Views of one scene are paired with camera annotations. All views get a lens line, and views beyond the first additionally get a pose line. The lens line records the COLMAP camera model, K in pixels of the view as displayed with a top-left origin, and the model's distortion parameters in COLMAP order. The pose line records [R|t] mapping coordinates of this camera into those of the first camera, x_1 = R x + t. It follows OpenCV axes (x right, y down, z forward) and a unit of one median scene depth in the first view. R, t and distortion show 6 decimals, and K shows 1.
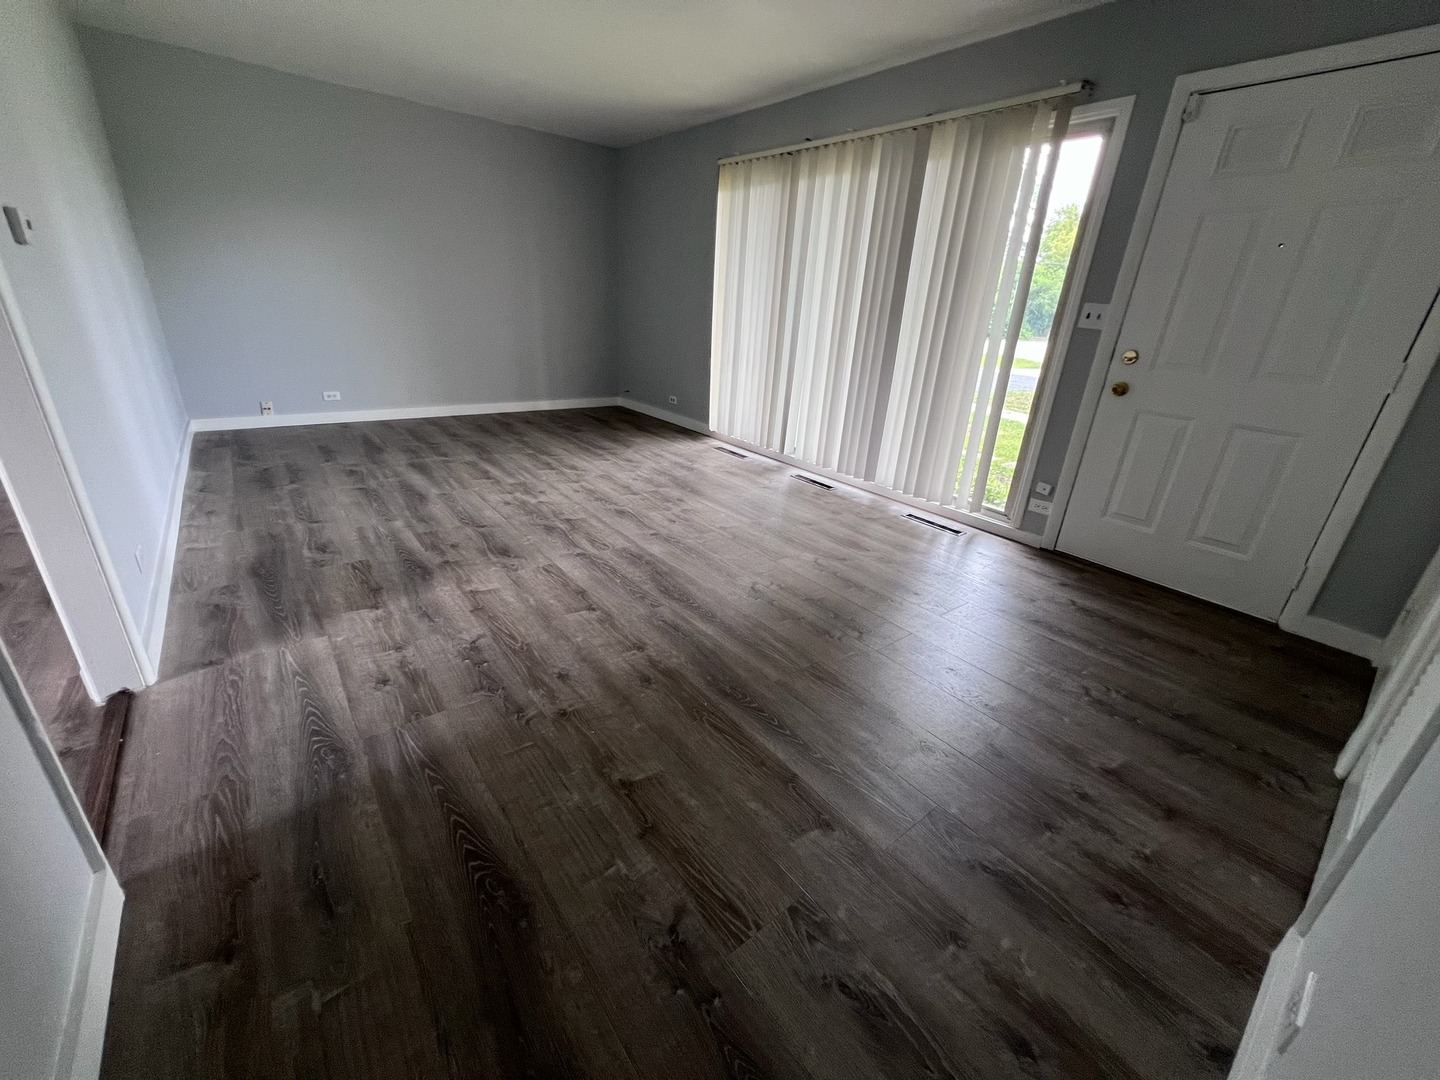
lens RADIAL K [[579.2, 0, 722.5], [0, 579.2, 541.4], [0, 0, 1]] dist [0.000578, 0.000086]
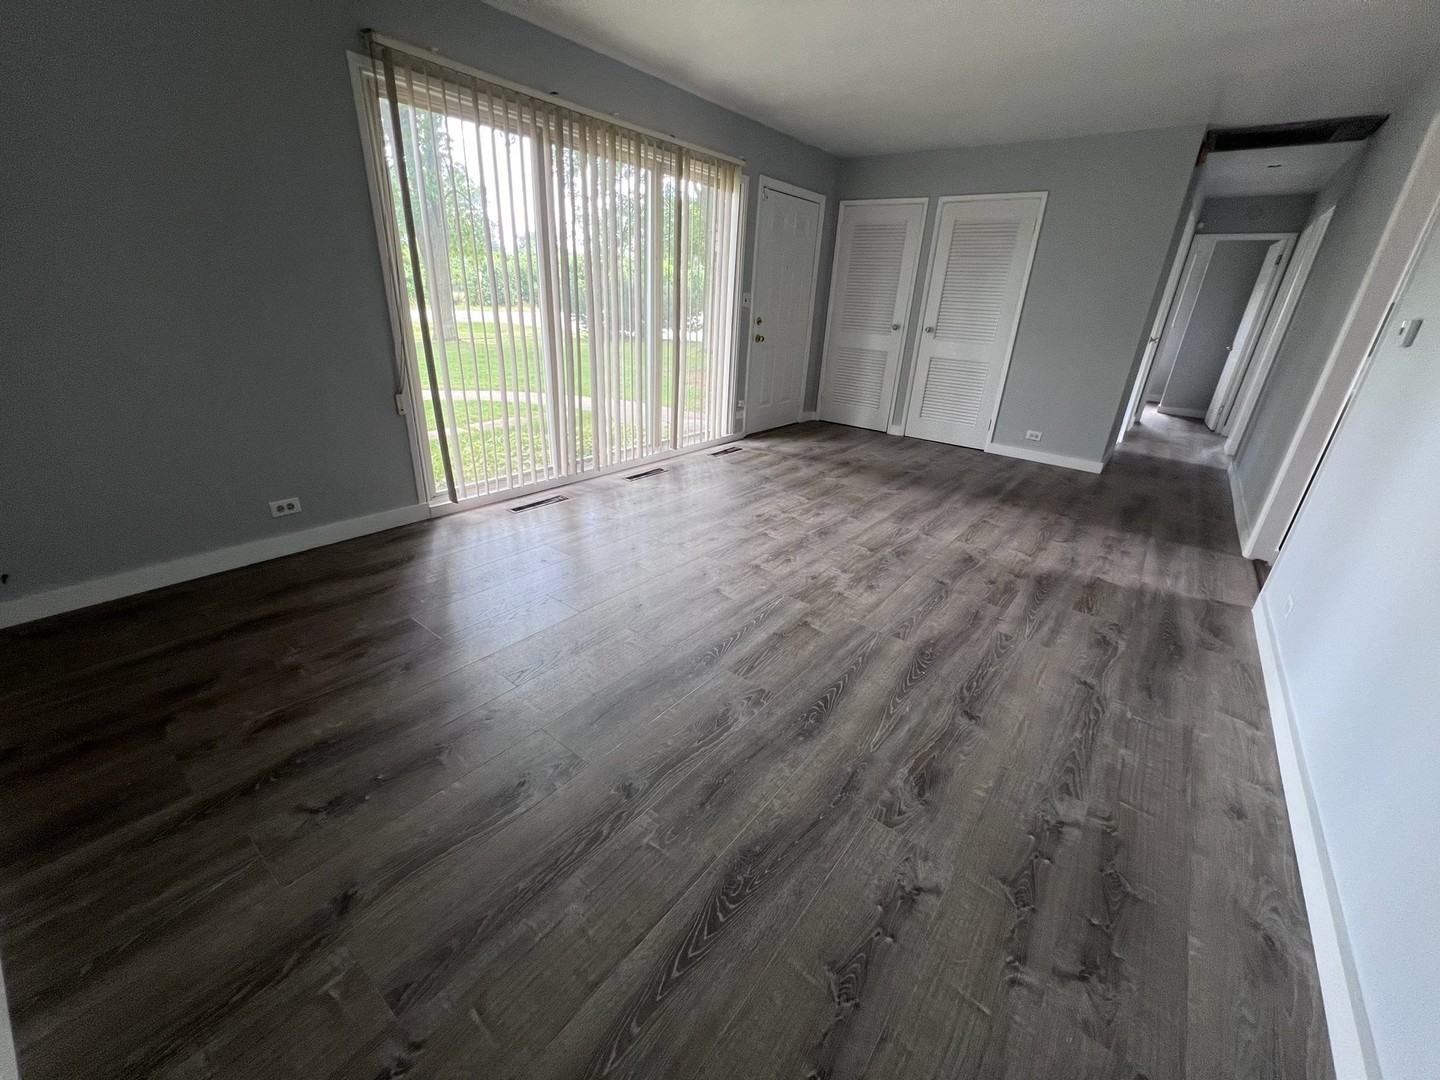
lens RADIAL K [[579.2, 0, 716.4], [0, 579.2, 537.4], [0, 0, 1]] dist [0.000578, 0.000086]
pose [[-0.229979, -0.441729, 0.867171, -1.226953], [0.313455, 0.809949, 0.495710, -0.731416], [-0.921334, 0.385822, -0.047809, 1.493516]]
